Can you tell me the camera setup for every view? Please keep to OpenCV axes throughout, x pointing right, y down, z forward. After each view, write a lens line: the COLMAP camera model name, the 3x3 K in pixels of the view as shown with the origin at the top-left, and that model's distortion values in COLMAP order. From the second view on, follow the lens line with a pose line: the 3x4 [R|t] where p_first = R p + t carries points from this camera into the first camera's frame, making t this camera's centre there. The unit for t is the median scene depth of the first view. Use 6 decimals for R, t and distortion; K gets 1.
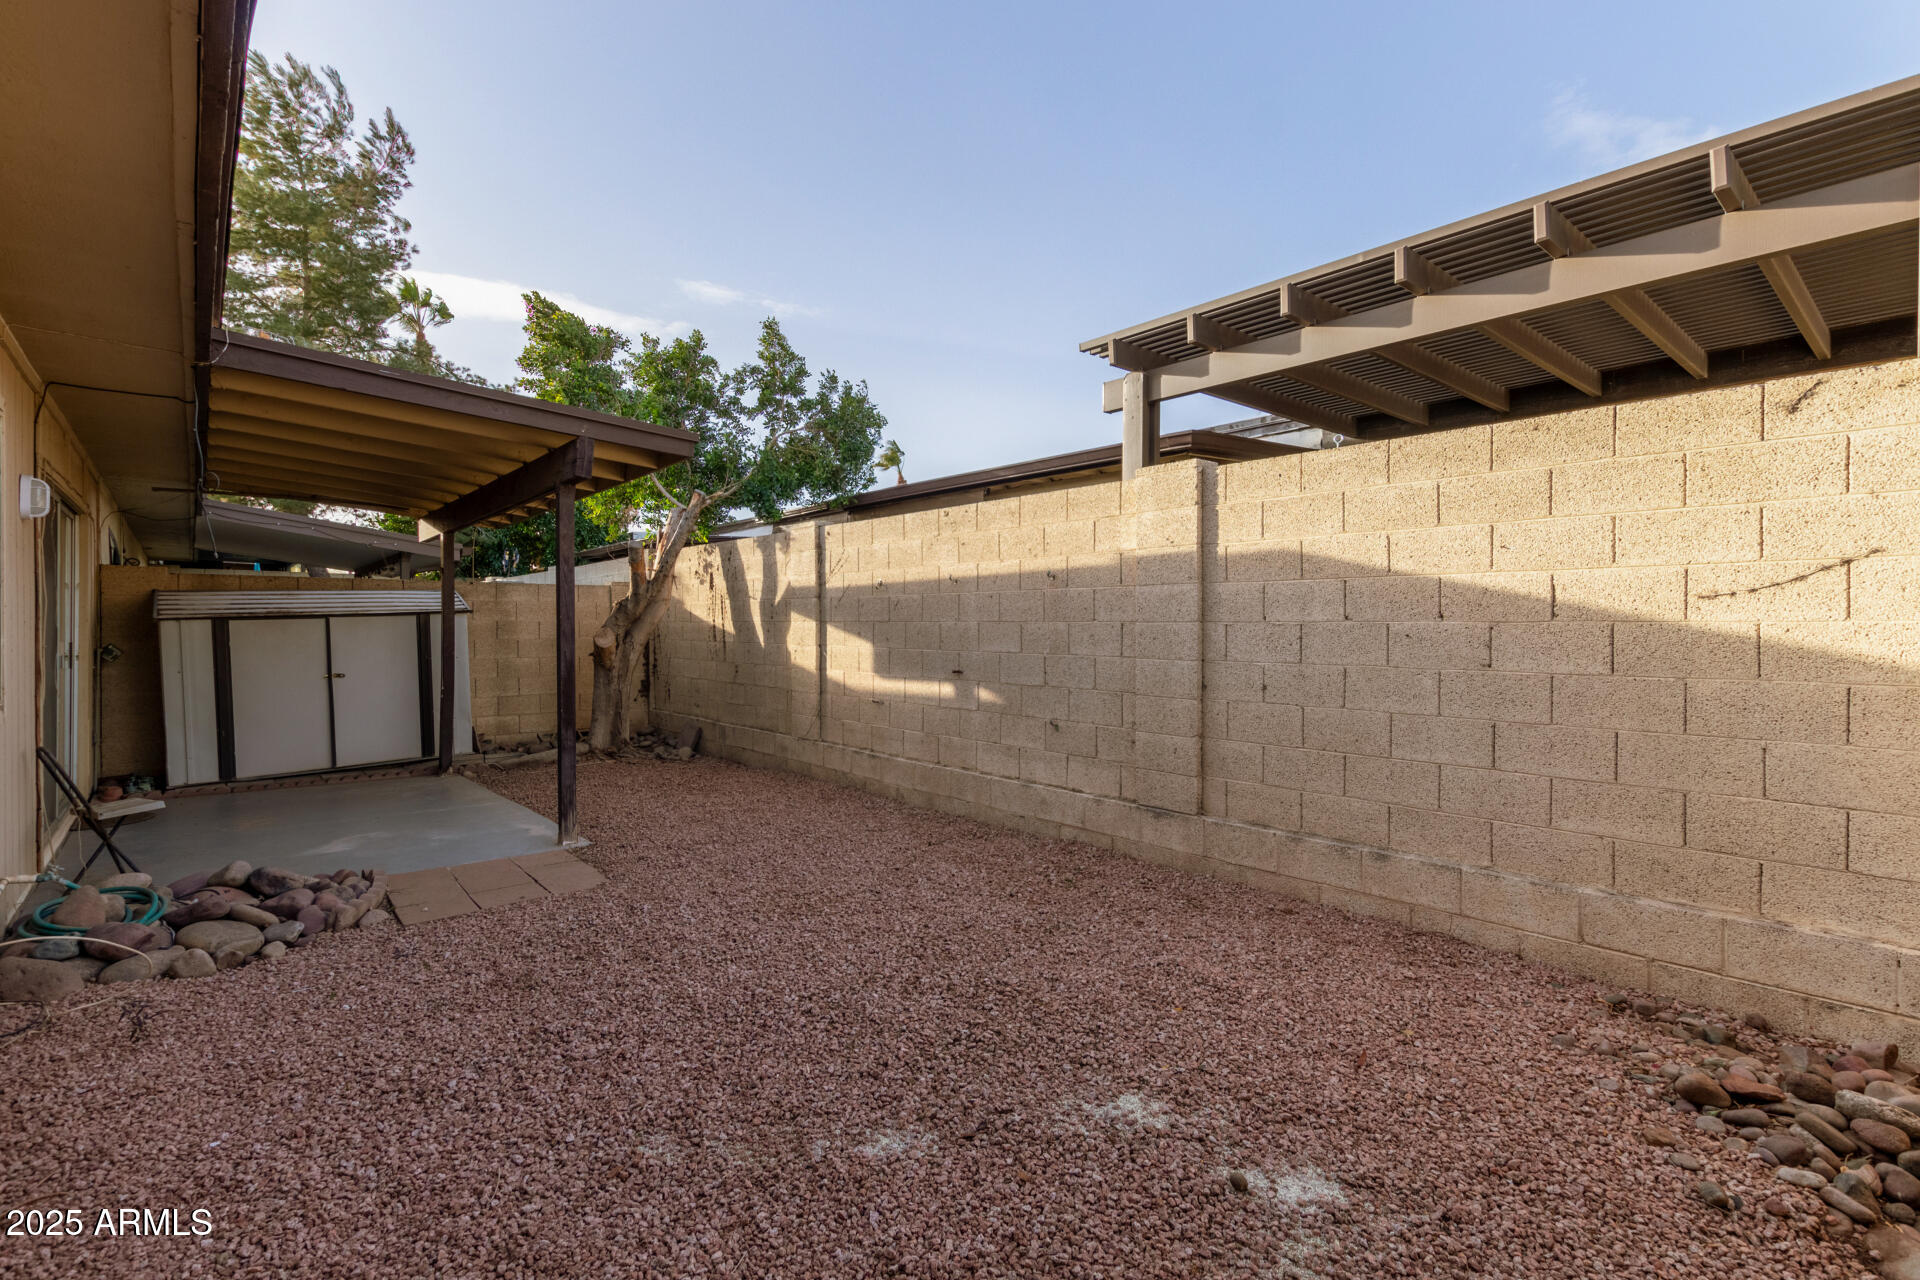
lens RADIAL K [[875.4, 0, 967.6], [0, 875.4, 636.2], [0, 0, 1]] dist [0.002432, -0.000672]
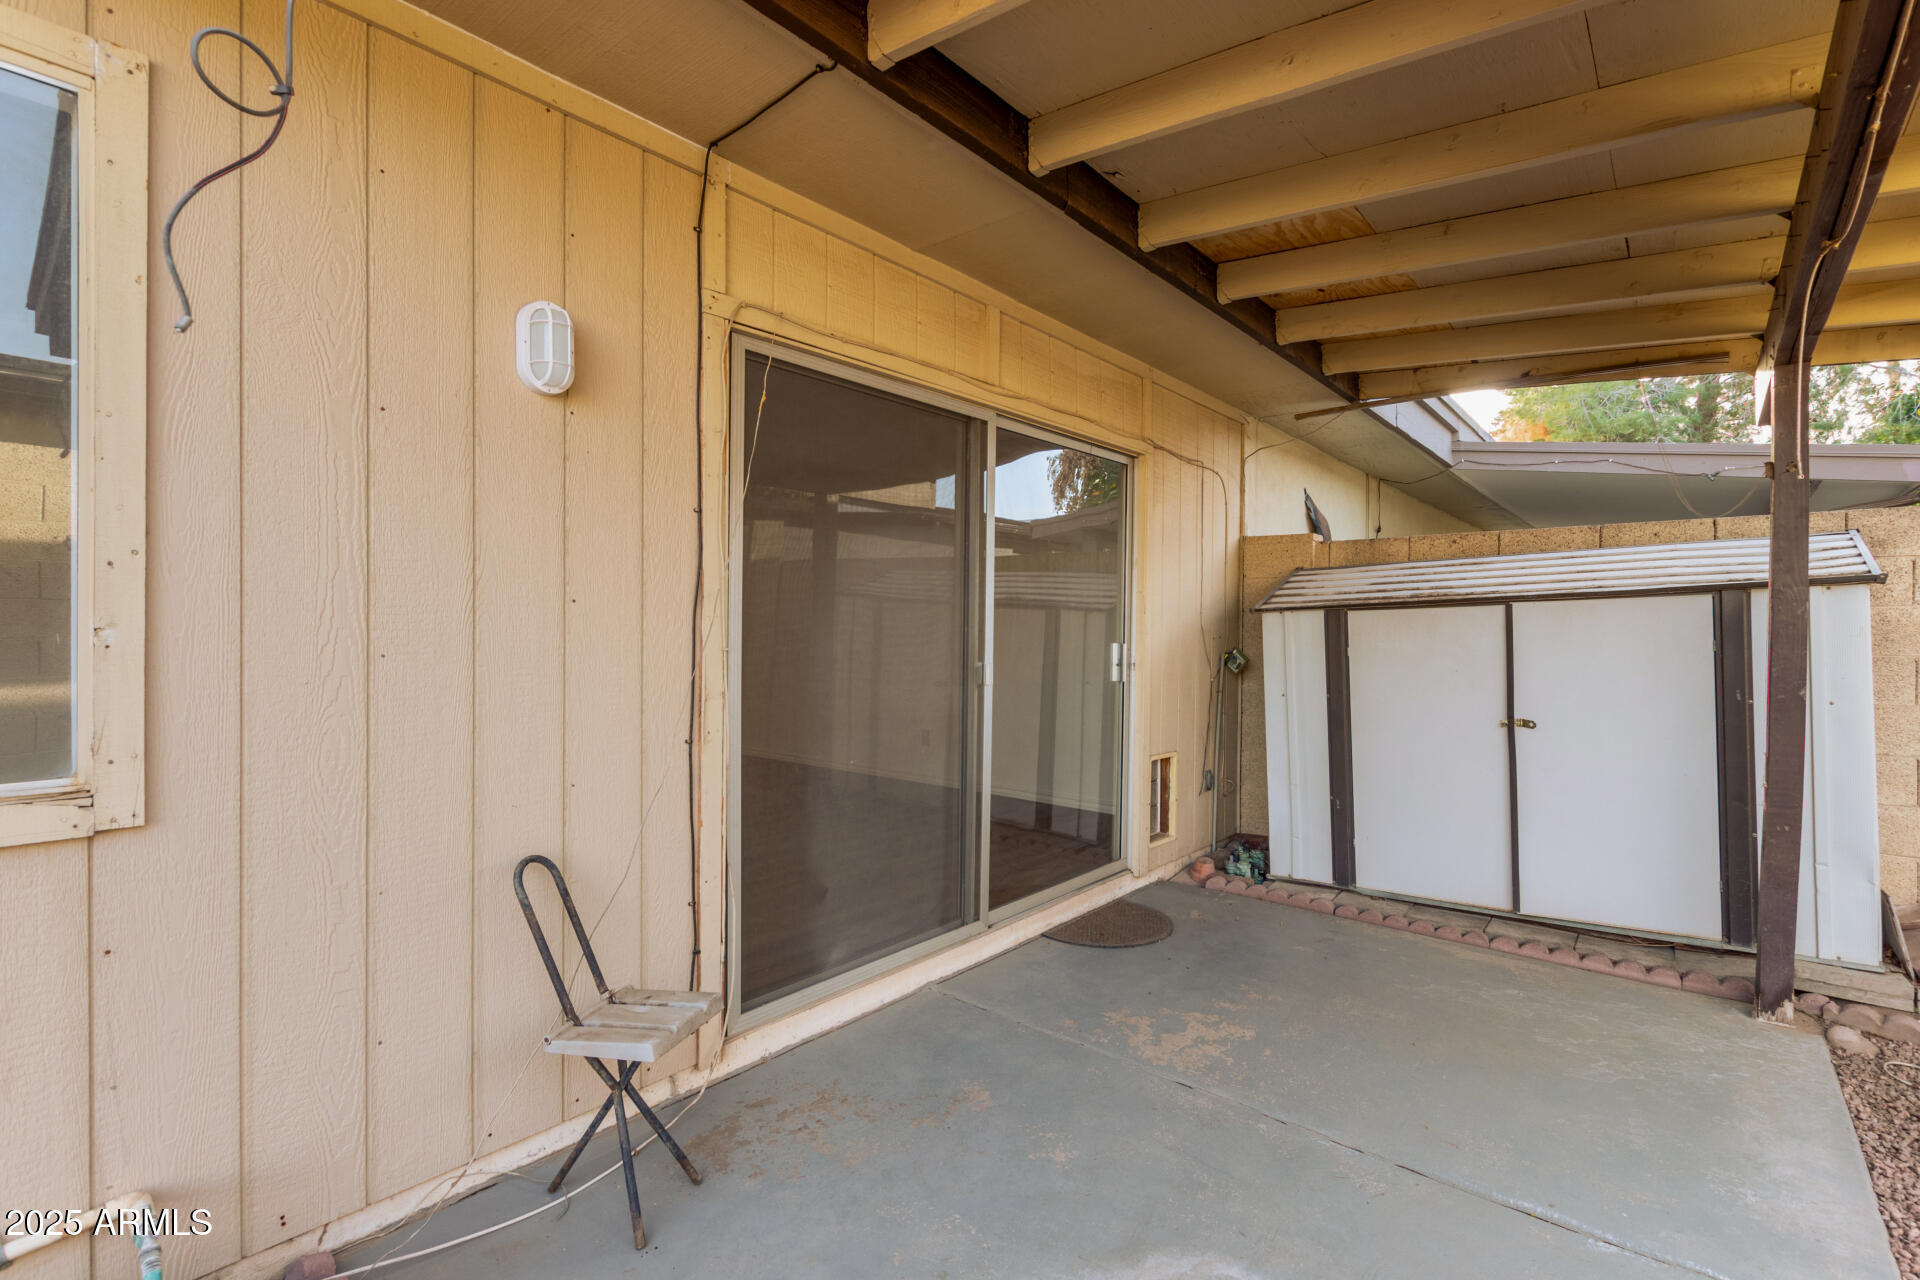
lens RADIAL K [[888.6, 0, 983.3], [0, 888.6, 634.5], [0, 0, 1]] dist [0.003762, 0.000112]
pose [[0.179198, 0.007136, -0.983787, -0.275447], [-0.016210, 0.999859, 0.004300, -0.001048], [0.983680, 0.015177, 0.179288, 0.583236]]
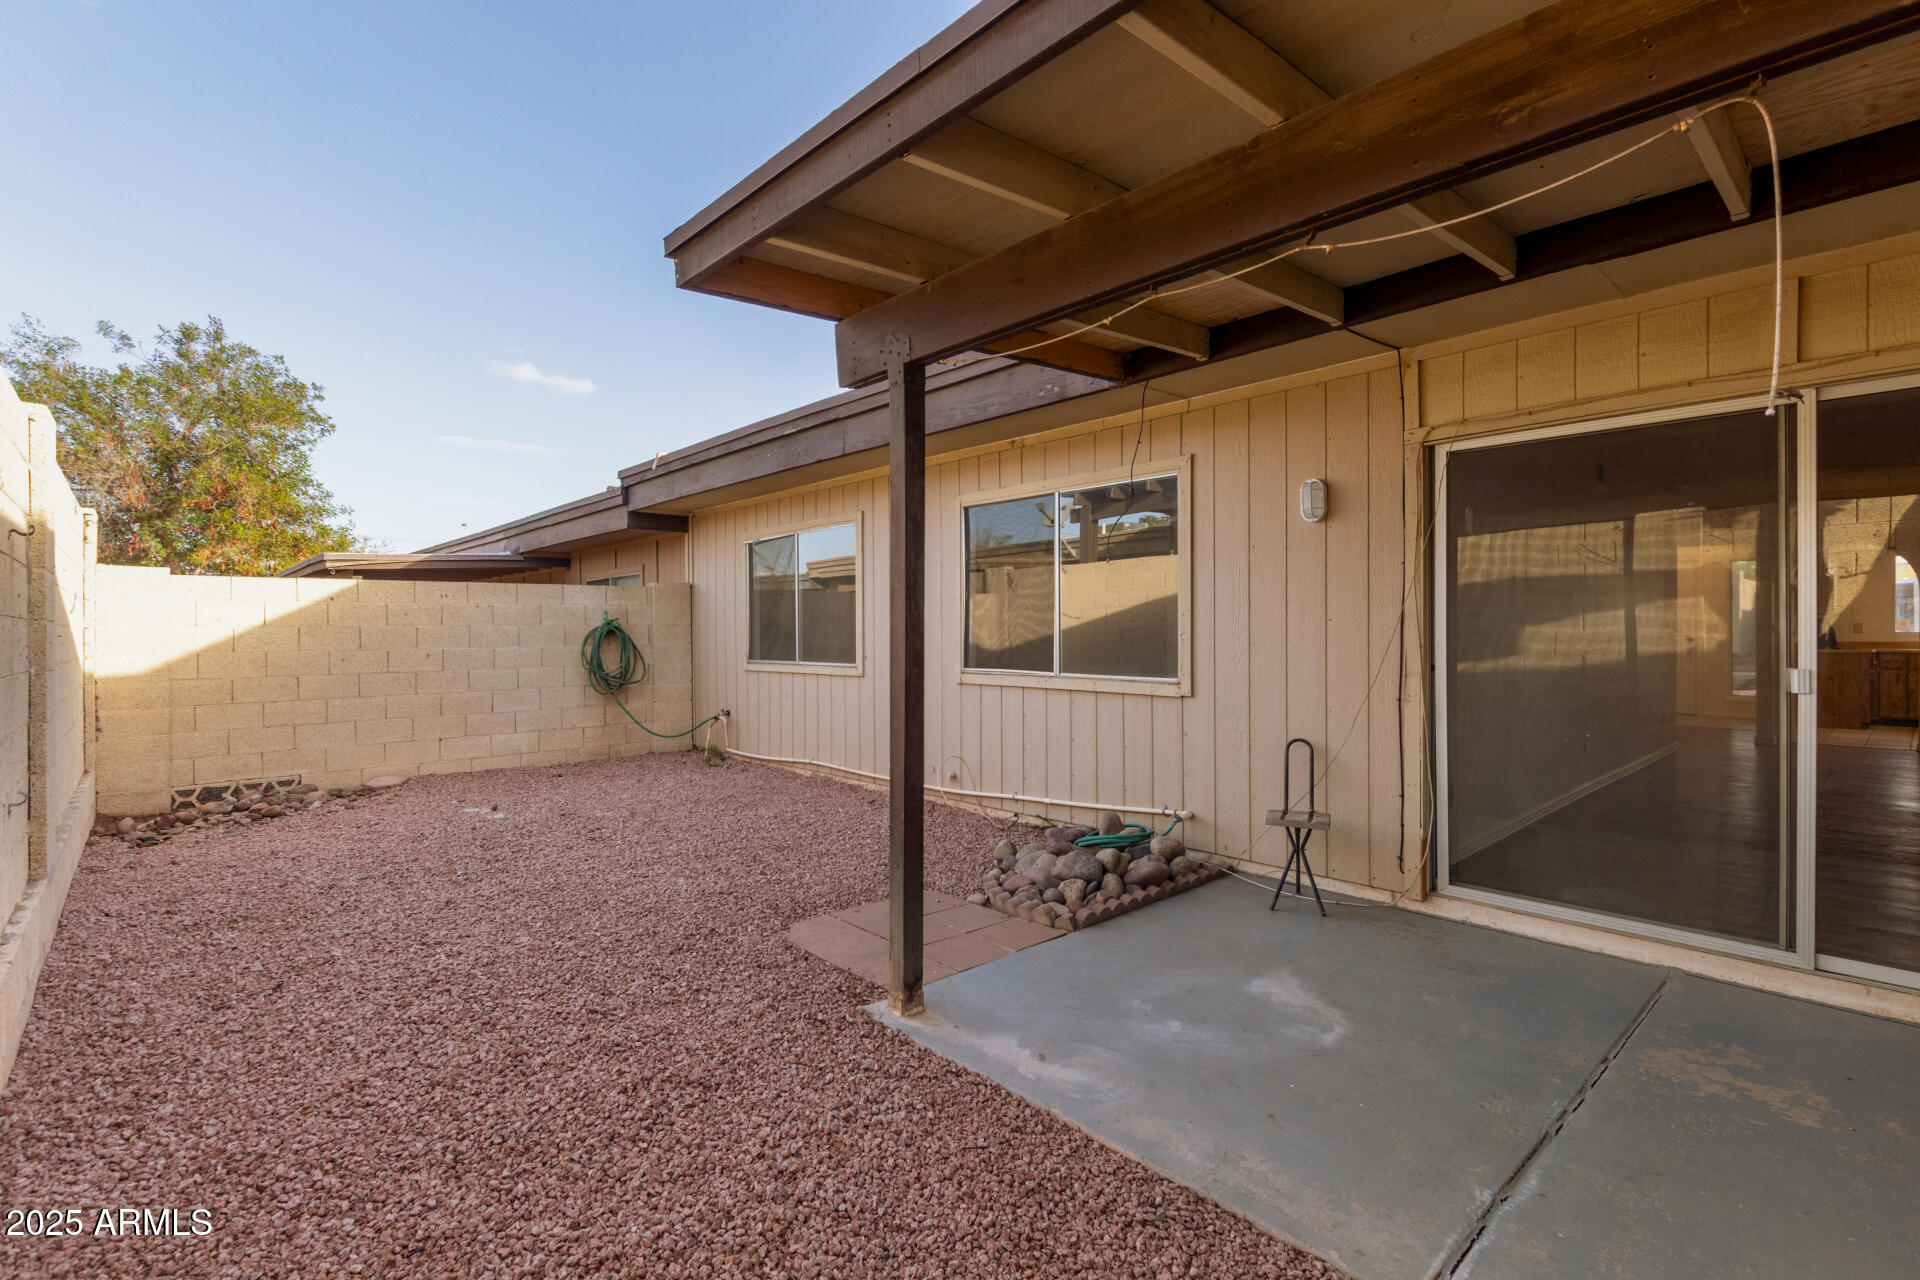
lens RADIAL K [[860.6, 0, 930.8], [0, 860.6, 625.3], [0, 0, 1]] dist [0.003025, -0.000899]
pose [[-0.999872, 0.001513, -0.015919, -0.311242], [0.001444, 0.999990, 0.004332, -0.007109], [0.015925, 0.004308, -0.999864, 1.021008]]
